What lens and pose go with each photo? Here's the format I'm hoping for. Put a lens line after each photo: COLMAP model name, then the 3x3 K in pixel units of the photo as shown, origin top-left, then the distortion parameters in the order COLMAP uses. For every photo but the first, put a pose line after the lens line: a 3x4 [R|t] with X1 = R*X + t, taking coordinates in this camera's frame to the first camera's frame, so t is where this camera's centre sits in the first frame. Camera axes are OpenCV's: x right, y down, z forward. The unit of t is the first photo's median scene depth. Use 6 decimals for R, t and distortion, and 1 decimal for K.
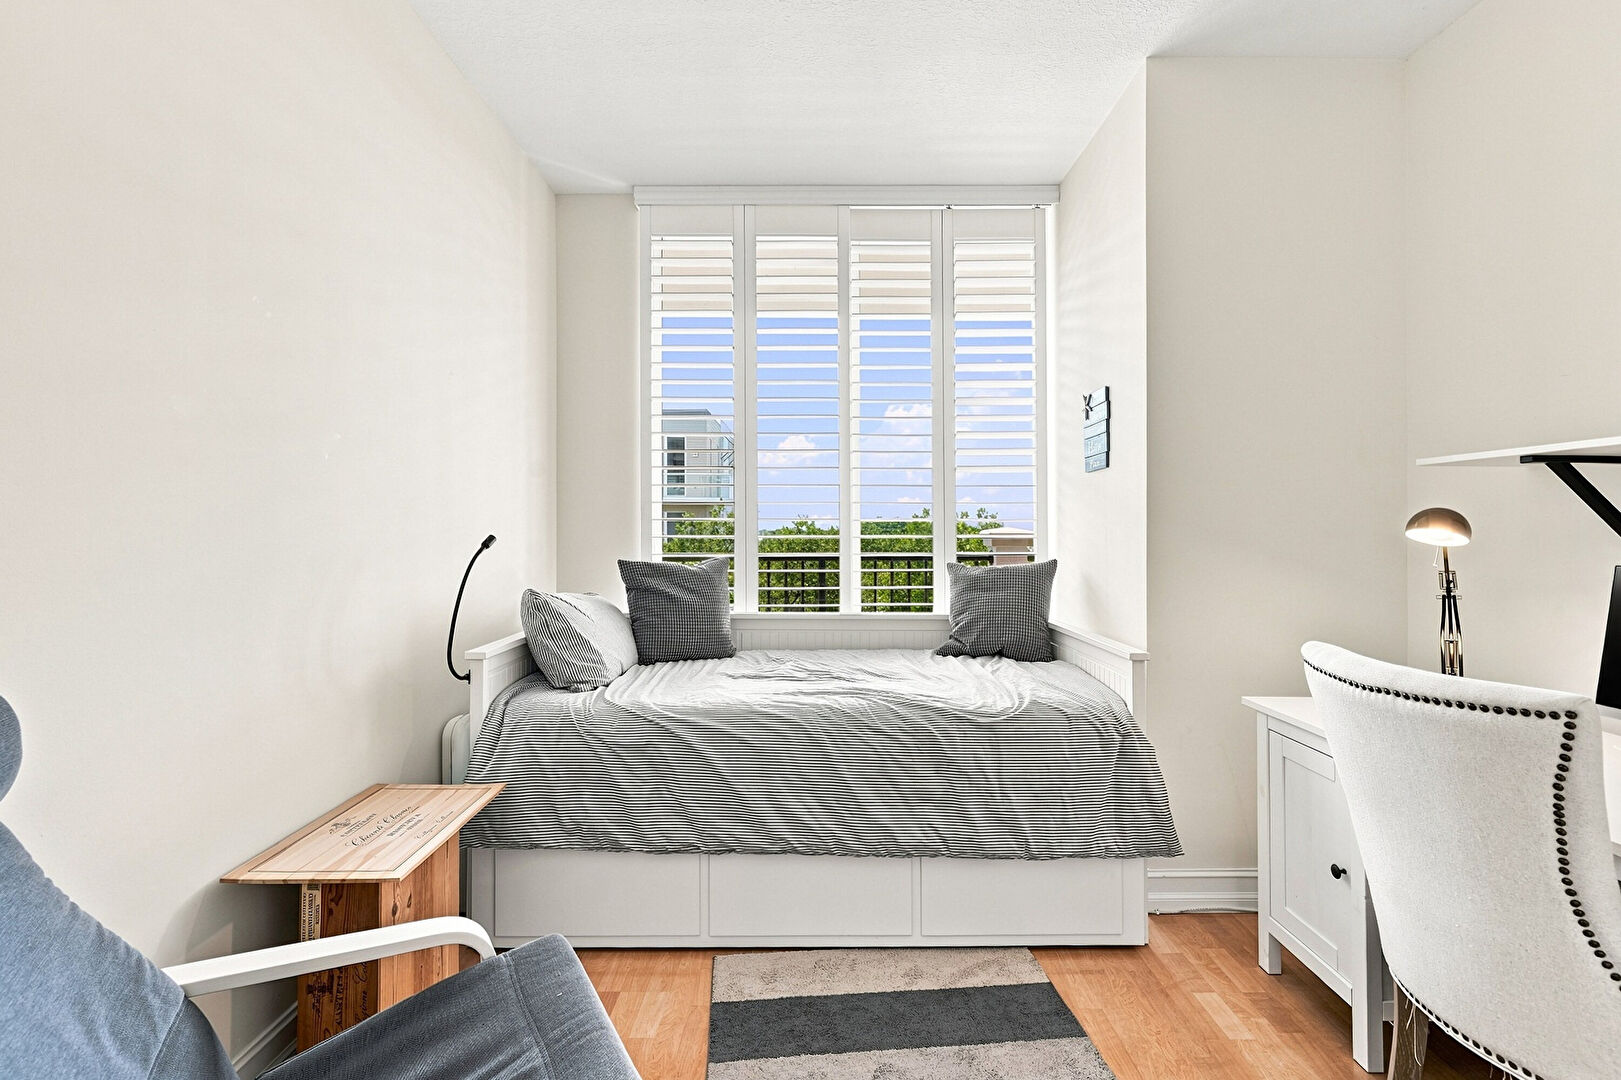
lens RADIAL K [[716.2, 0, 821.1], [0, 716.2, 527.2], [0, 0, 1]] dist [0.011837, 0.000478]
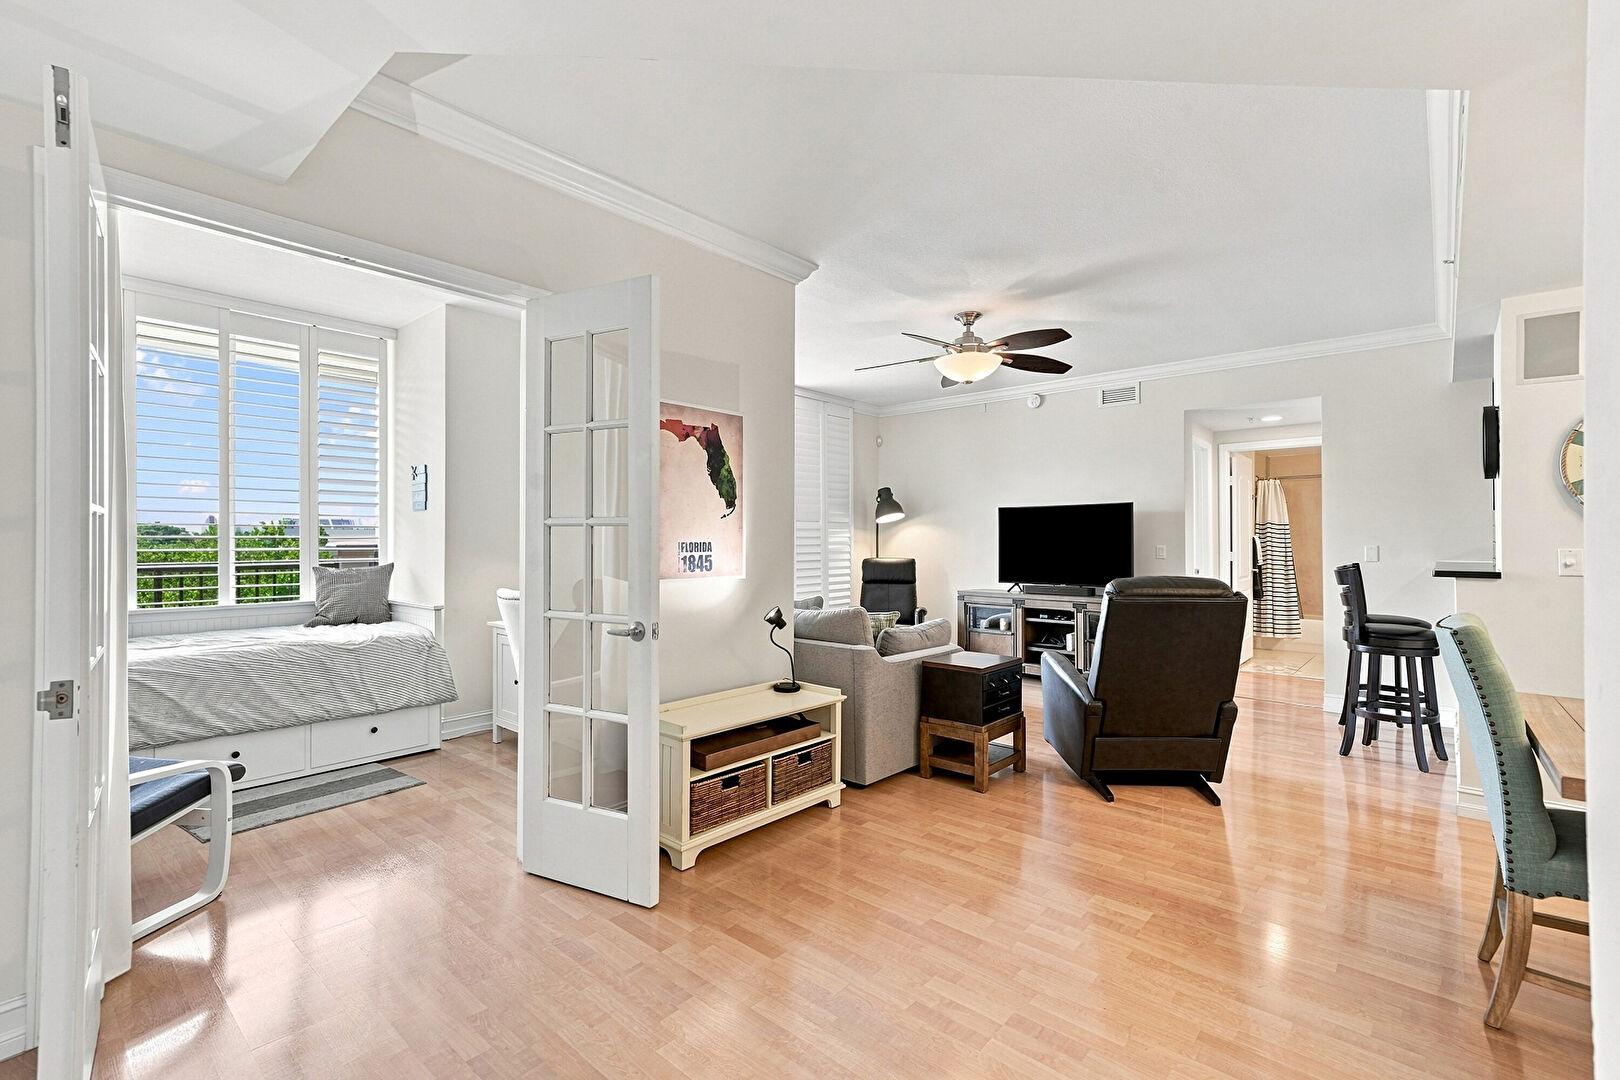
lens RADIAL K [[712.2, 0, 810.0], [0, 712.2, 540.0], [0, 0, 1]] dist [0.001593, 0.000225]
pose [[0.661747, 0.001402, 0.749726, -0.349366], [-0.005583, 0.999980, 0.003058, -0.021978], [-0.749707, -0.006209, 0.661741, -1.050430]]
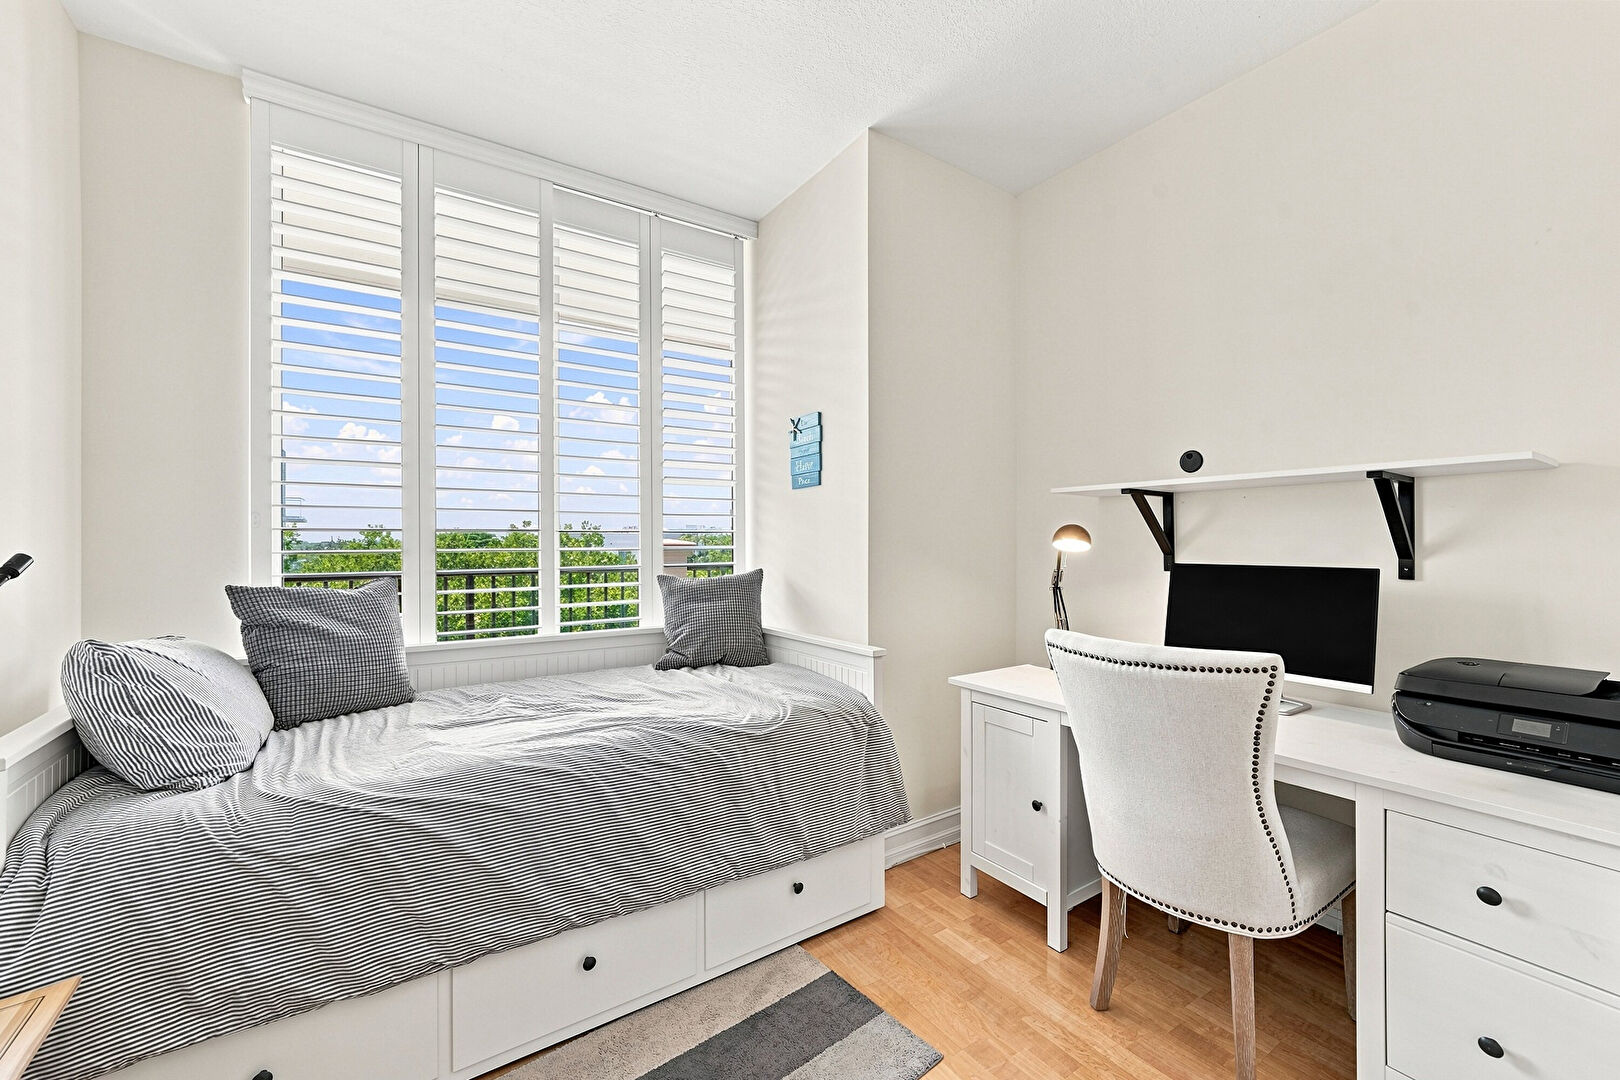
lens RADIAL K [[649.1, 0, 810.0], [0, 649.1, 540.0], [0, 0, 1]] dist [-0.000025, 0.000252]
pose [[0.835919, -0.003137, 0.548844, -0.194829], [0.002265, 0.999995, 0.002267, -0.000212], [-0.548848, -0.000652, 0.835922, 0.192586]]
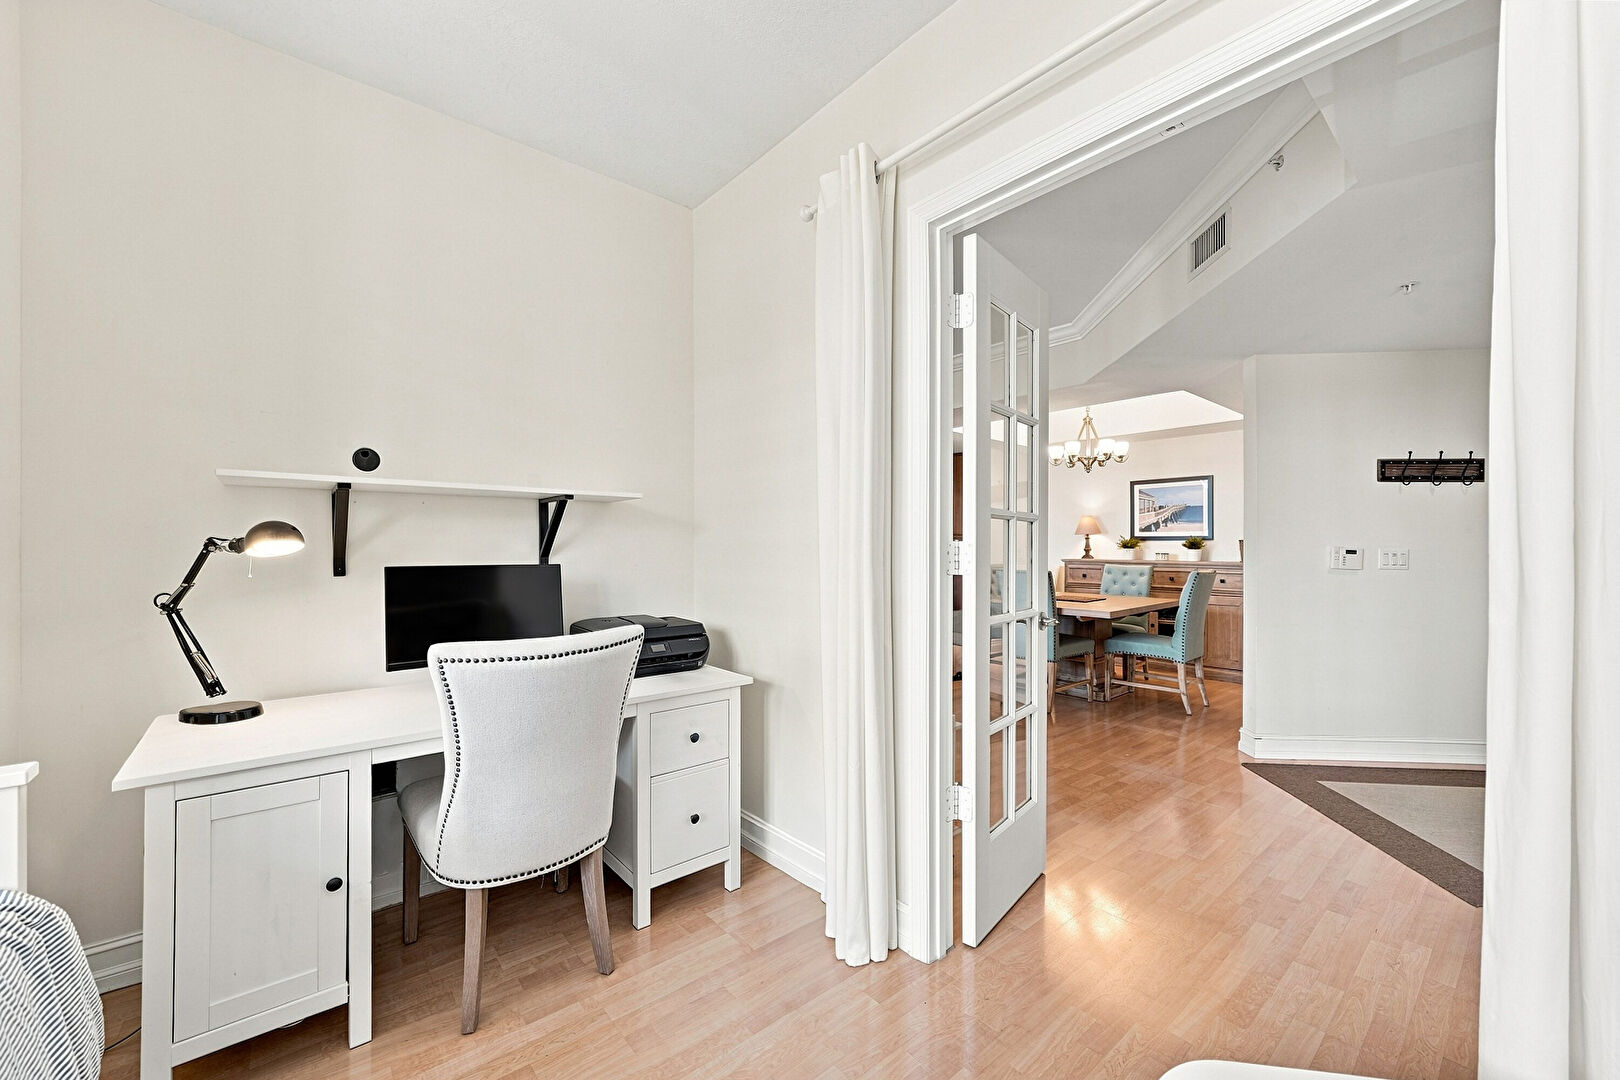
lens RADIAL K [[649.1, 0, 810.0], [0, 649.1, 540.0], [0, 0, 1]] dist [-0.000025, 0.000252]
pose [[-0.643411, 0.001040, 0.765520, -0.297544], [-0.010297, 0.999897, -0.010013, 0.002828], [-0.765452, -0.014325, -0.643334, 0.801561]]
